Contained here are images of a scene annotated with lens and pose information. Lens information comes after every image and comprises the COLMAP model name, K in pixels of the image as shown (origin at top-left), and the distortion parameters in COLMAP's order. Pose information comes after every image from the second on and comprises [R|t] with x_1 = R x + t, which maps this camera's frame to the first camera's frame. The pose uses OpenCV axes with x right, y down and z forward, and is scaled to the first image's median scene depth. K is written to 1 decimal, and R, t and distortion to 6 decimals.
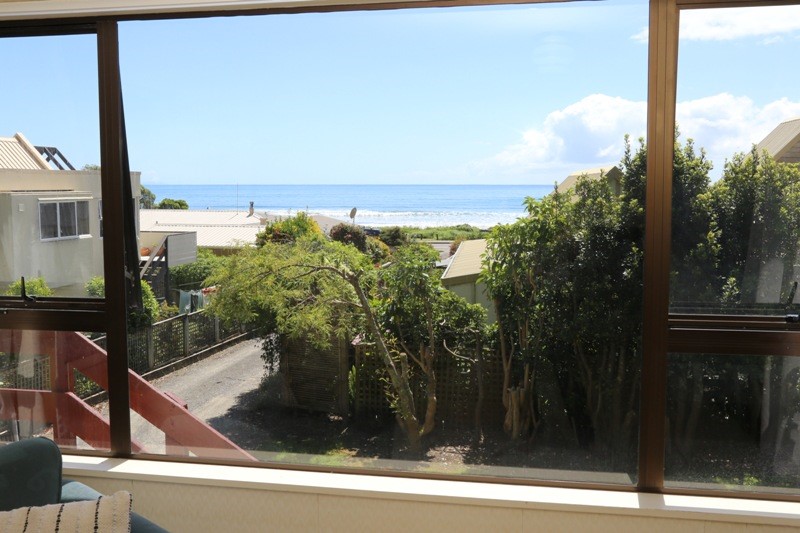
lens RADIAL K [[816.7, 0, 400.0], [0, 816.7, 266.5], [0, 0, 1]] dist [0.000587, 0.002524]
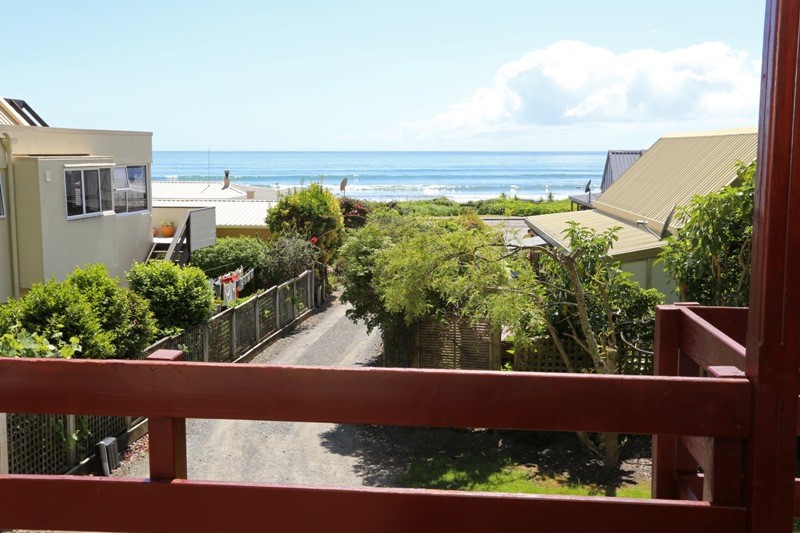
lens RADIAL K [[967.8, 0, 400.0], [0, 967.8, 266.5], [0, 0, 1]] dist [0.143964, 0.012635]
pose [[0.993017, -0.013350, 0.117210, -0.191346], [0.011164, 0.999752, 0.019287, -0.000025], [-0.117438, -0.017844, 0.992920, 0.017343]]
